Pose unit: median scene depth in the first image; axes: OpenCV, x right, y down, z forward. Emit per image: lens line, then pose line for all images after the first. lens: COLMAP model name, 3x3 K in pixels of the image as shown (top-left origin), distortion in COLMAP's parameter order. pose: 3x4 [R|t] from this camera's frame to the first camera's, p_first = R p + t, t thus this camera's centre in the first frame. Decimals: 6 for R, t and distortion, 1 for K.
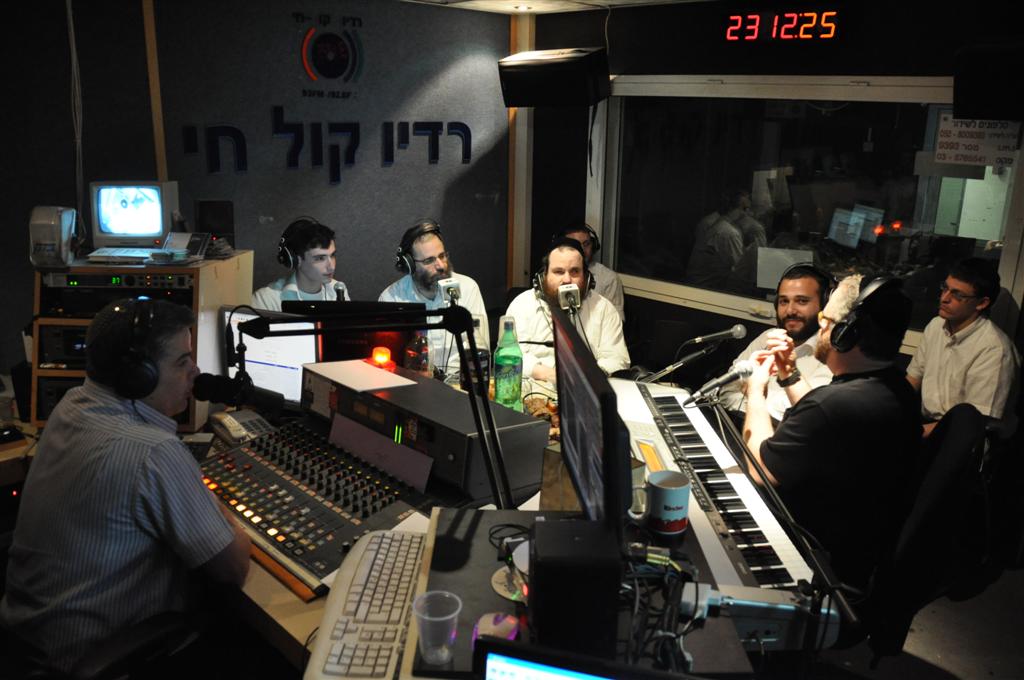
lens RADIAL K [[848.0, 0, 510.8], [0, 848.0, 345.0], [0, 0, 1]] dist [-0.139173, 0.150486]
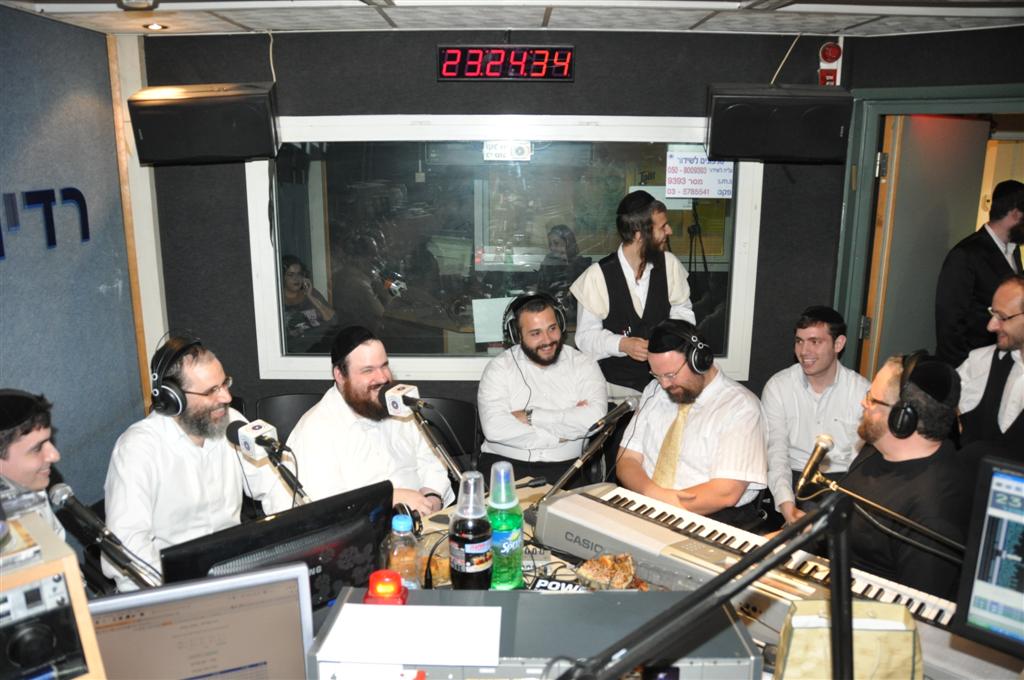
lens RADIAL K [[803.6, 0, 512.0], [0, 803.6, 340.0], [0, 0, 1]] dist [-0.155492, 0.120900]
pose [[0.714567, -0.179145, 0.676240, -0.315272], [0.205701, 0.977728, 0.041654, -0.116426], [-0.668641, 0.109339, 0.735502, 0.373963]]
